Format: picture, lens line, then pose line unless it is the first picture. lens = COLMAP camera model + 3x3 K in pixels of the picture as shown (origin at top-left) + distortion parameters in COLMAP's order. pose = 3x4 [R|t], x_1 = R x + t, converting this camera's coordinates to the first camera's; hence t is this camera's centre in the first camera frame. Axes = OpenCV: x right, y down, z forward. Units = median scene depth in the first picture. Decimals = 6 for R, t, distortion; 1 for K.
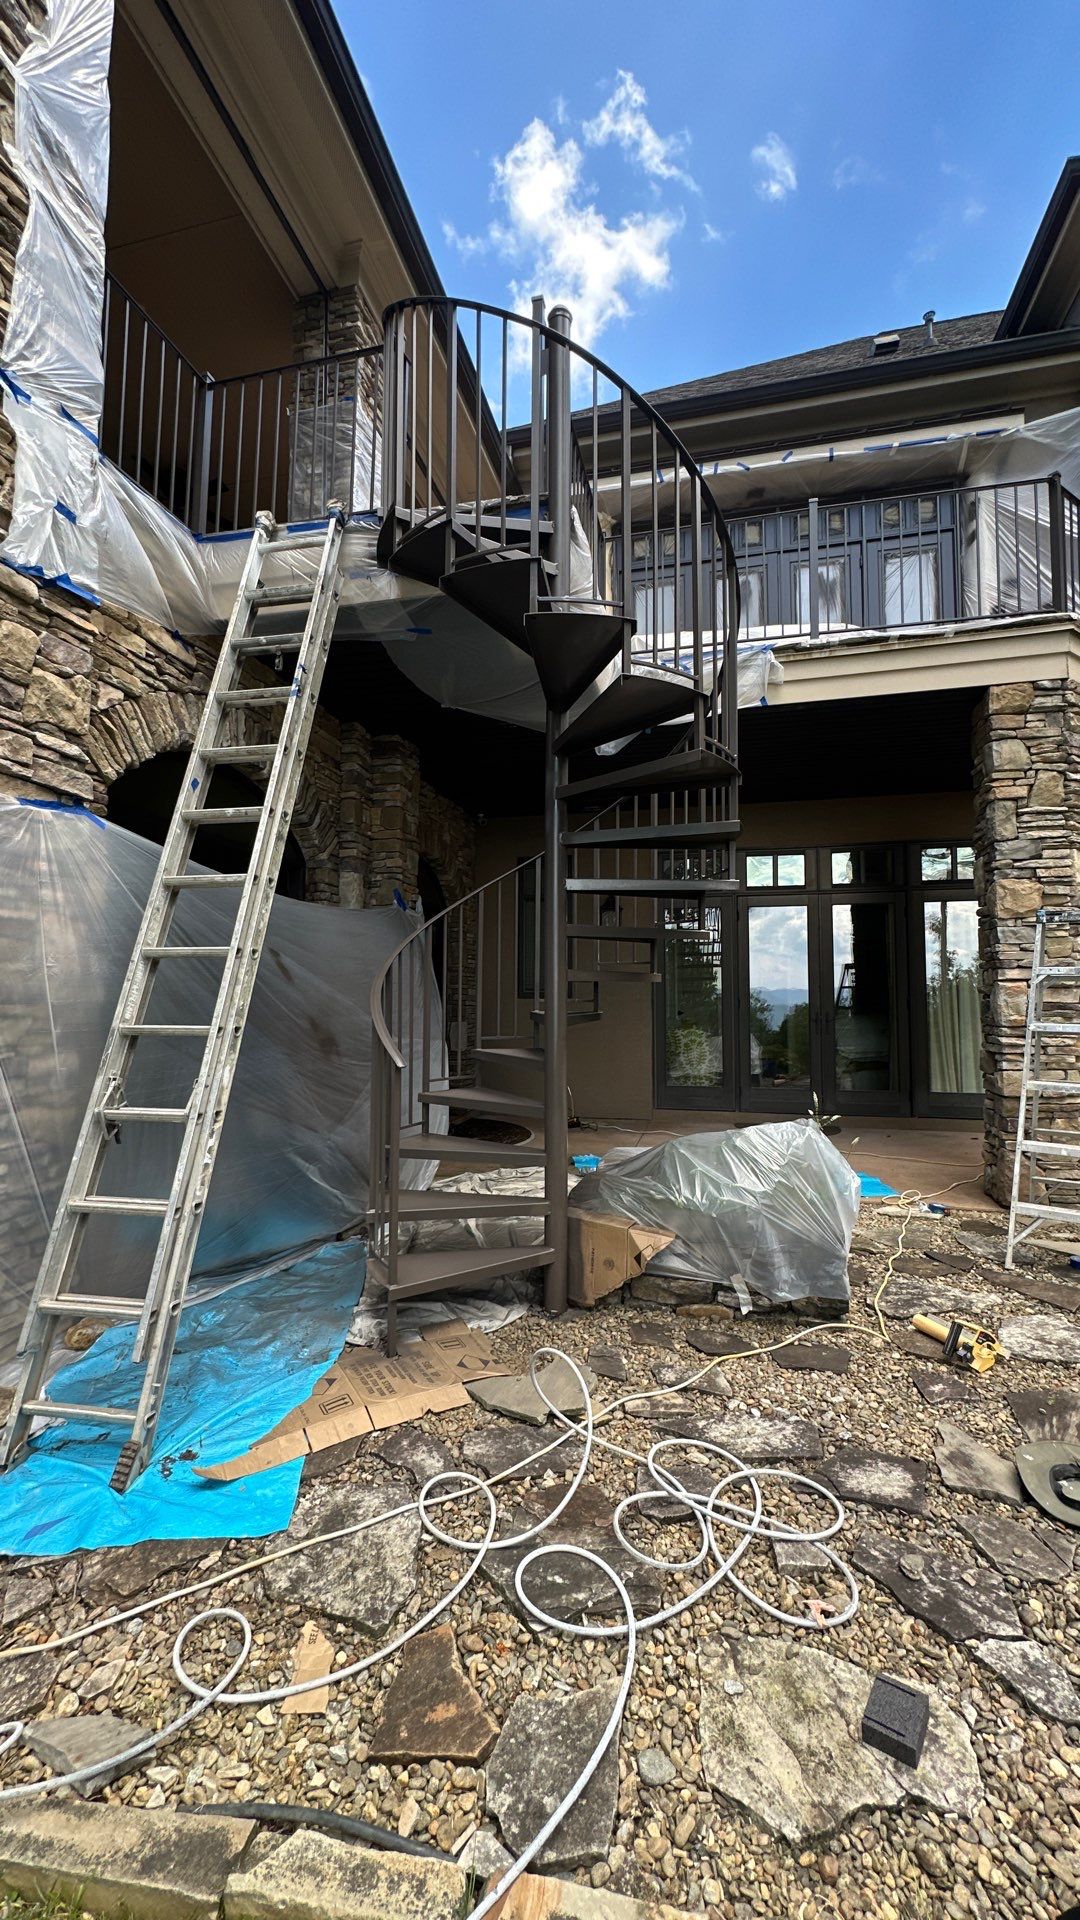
lens RADIAL K [[766.6, 0, 541.9], [0, 766.6, 960.5], [0, 0, 1]] dist [-0.000491, -0.000072]
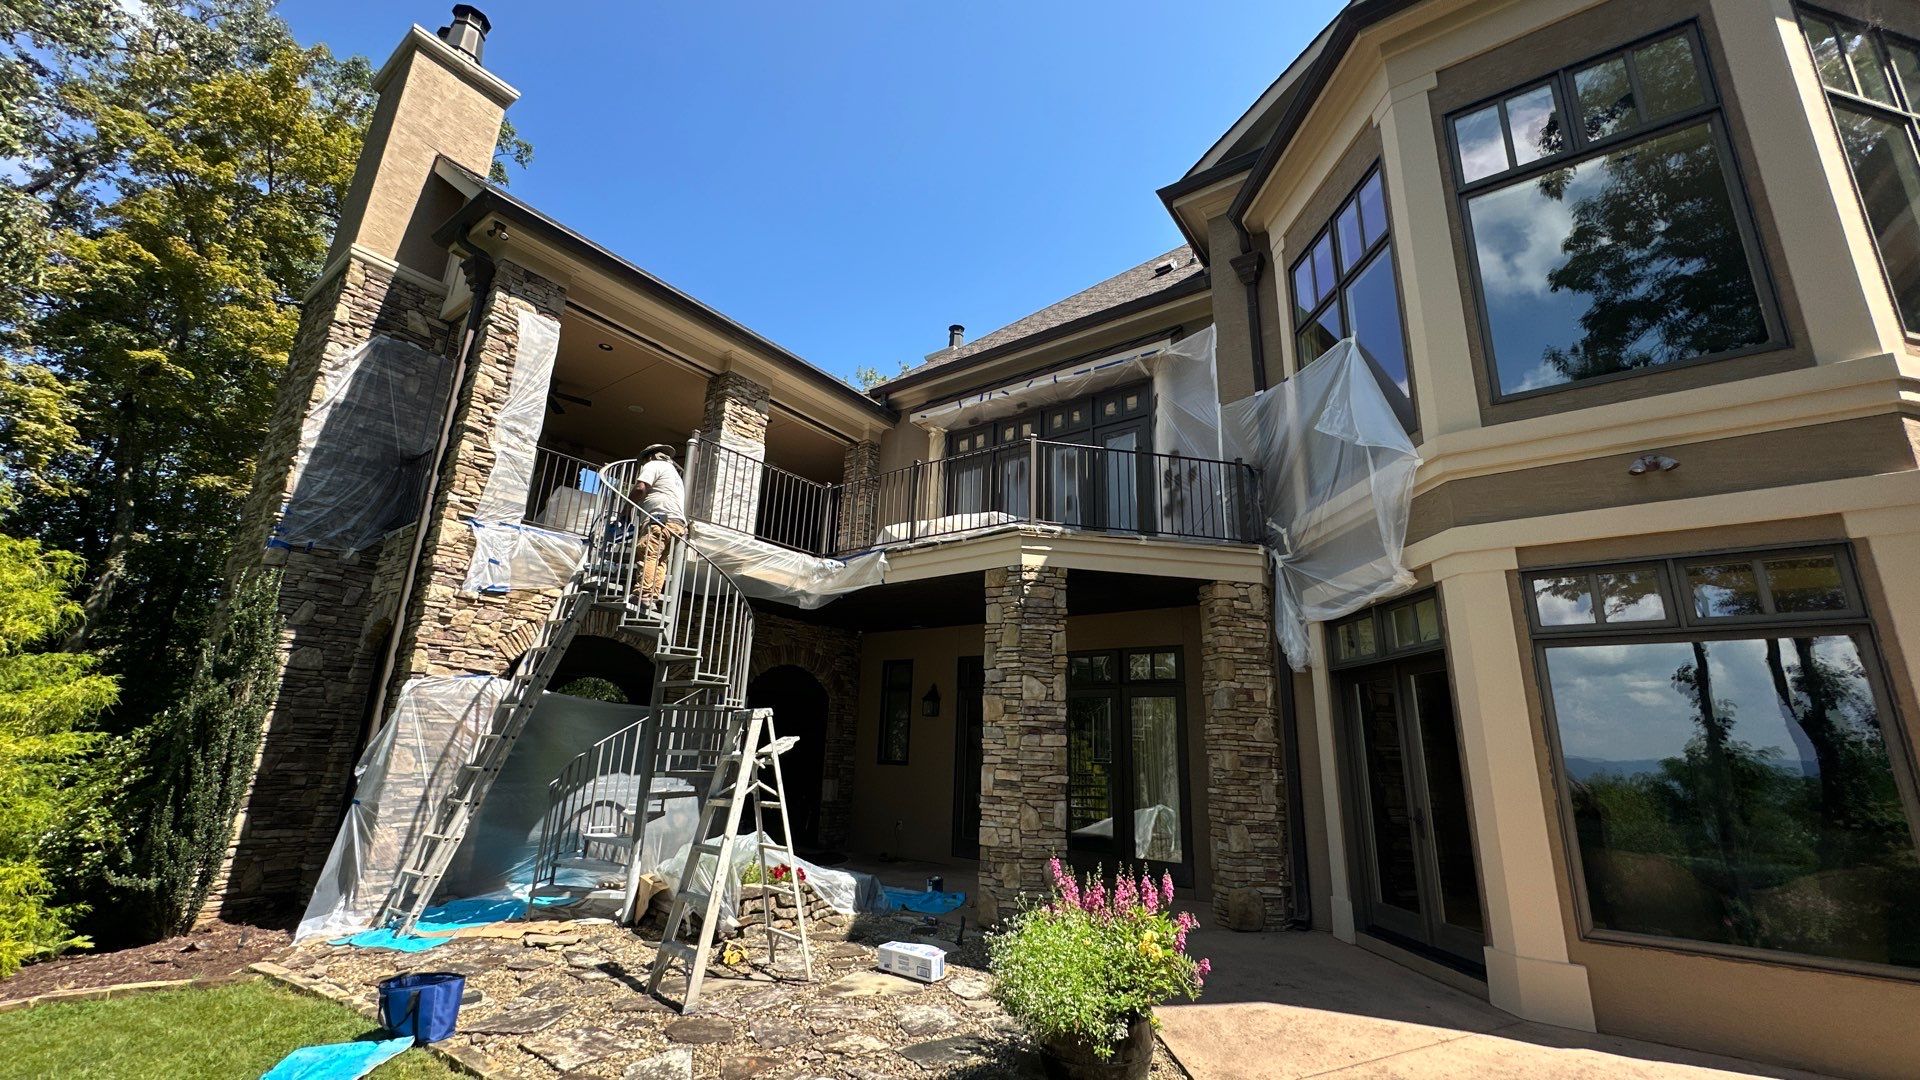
lens RADIAL K [[764.4, 0, 960.0], [0, 764.4, 540.0], [0, 0, 1]] dist [-0.001634, 0.000102]
pose [[0.917619, -0.073440, -0.390618, 1.419336], [-0.017221, 0.974512, -0.223672, -0.078967], [0.397089, 0.211973, 0.892966, -0.545592]]
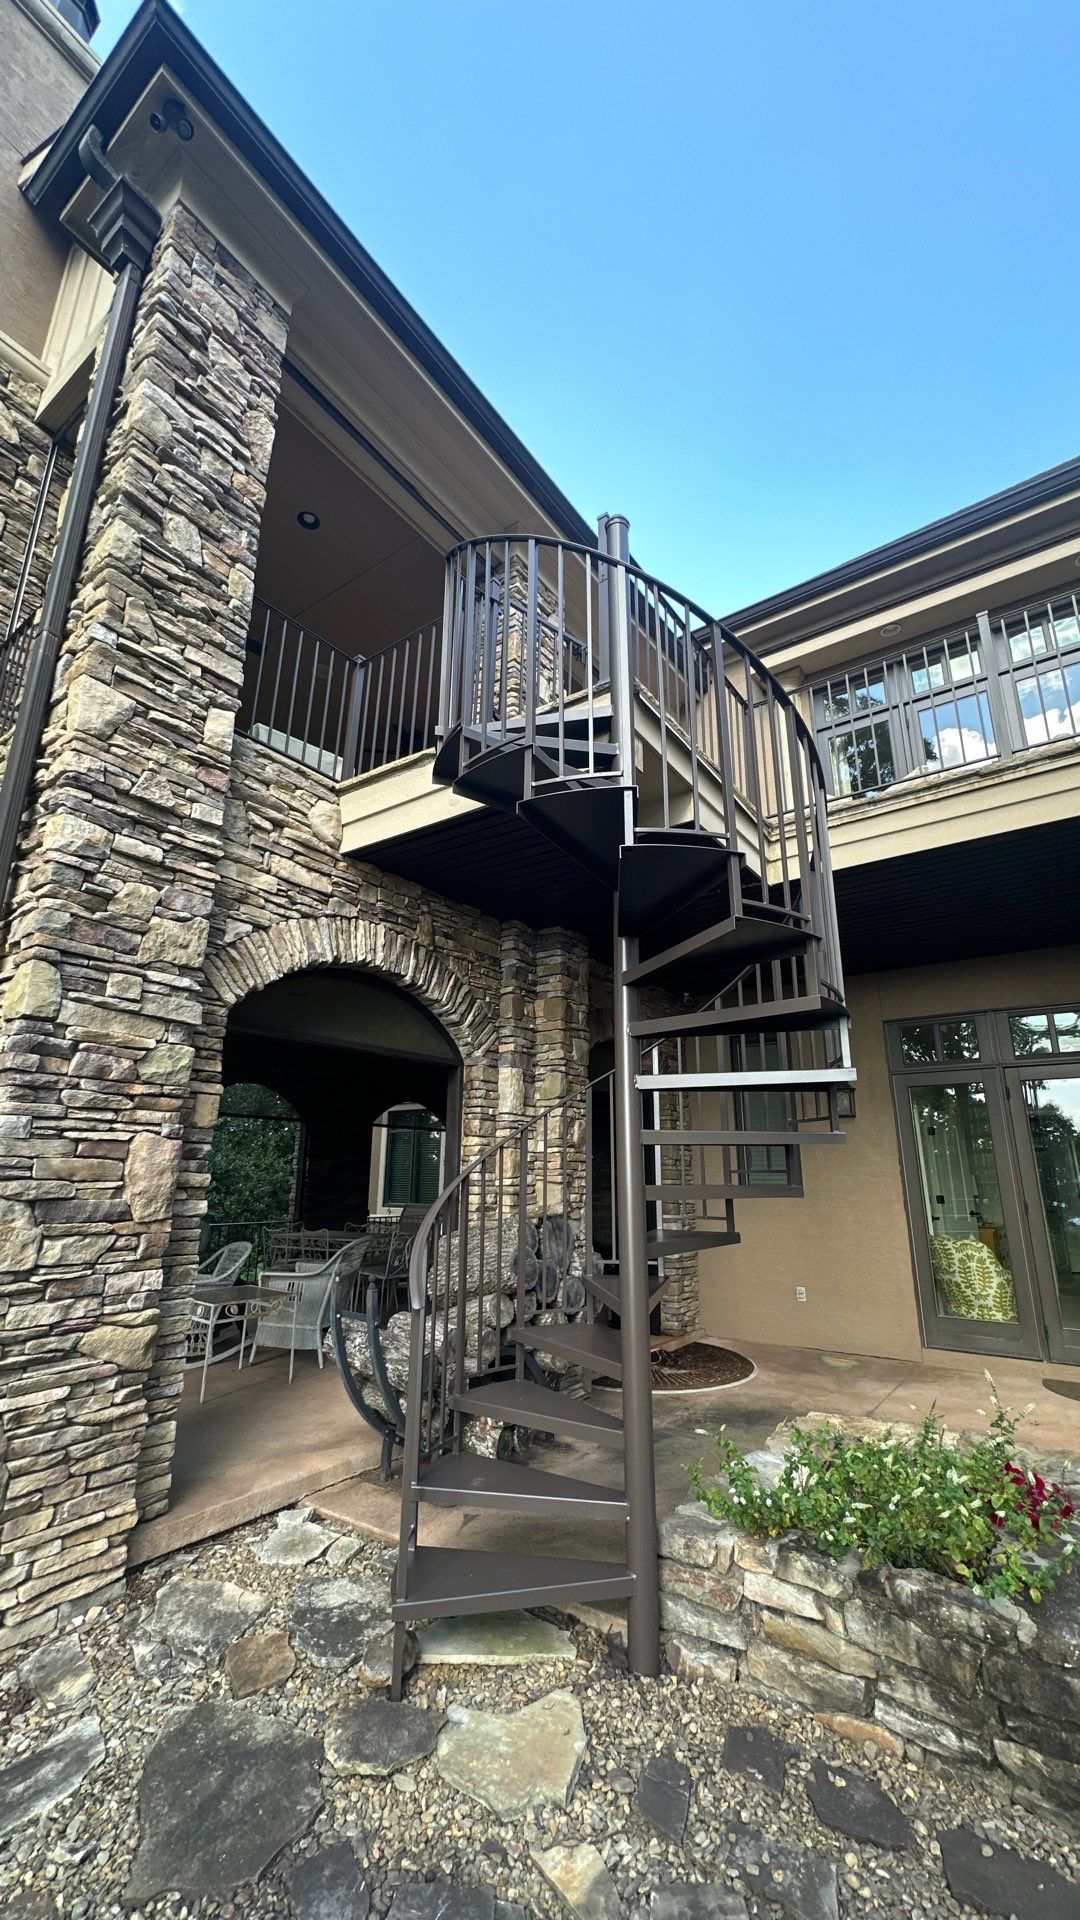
lens RADIAL K [[766.6, 0, 541.9], [0, 766.6, 960.5], [0, 0, 1]] dist [-0.000491, -0.000072]
pose [[0.924402, -0.097903, -0.368640, 0.226966], [0.012621, 0.973818, -0.226978, -0.034431], [0.381211, 0.205166, 0.901435, 0.140722]]
